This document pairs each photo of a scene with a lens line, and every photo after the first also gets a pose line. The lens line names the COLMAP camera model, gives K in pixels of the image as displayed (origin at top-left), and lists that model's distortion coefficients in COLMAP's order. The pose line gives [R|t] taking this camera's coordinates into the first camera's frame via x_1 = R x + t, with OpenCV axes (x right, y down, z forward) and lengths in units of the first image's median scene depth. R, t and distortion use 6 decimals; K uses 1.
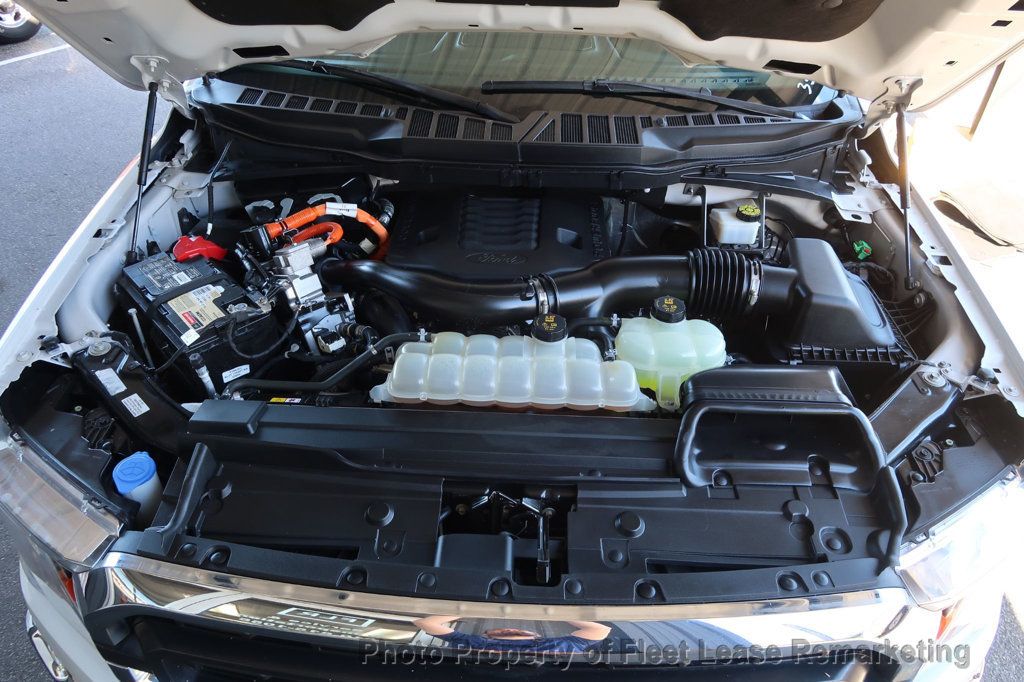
lens RADIAL K [[705.4, 0, 512.0], [0, 705.4, 341.0], [0, 0, 1]] dist [-0.020244, 0.000224]
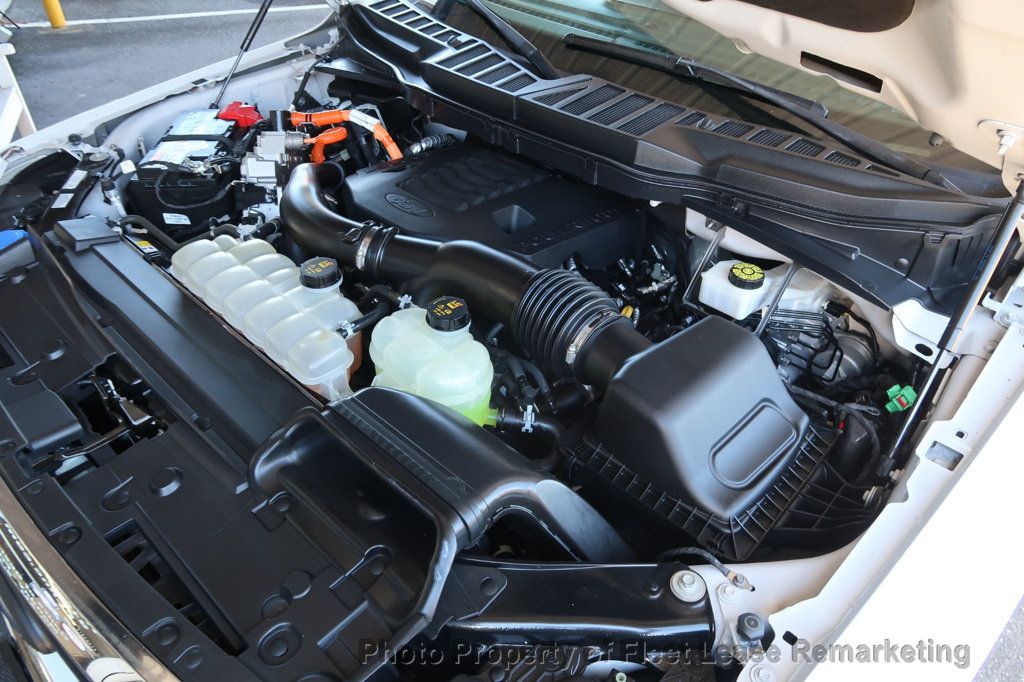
lens RADIAL K [[705.4, 0, 512.0], [0, 705.4, 341.0], [0, 0, 1]] dist [-0.020244, 0.000224]
pose [[0.765640, 0.412610, -0.493507, 0.640533], [-0.417019, 0.902507, 0.107592, -0.122782], [0.489787, 0.123425, 0.863061, 0.361079]]
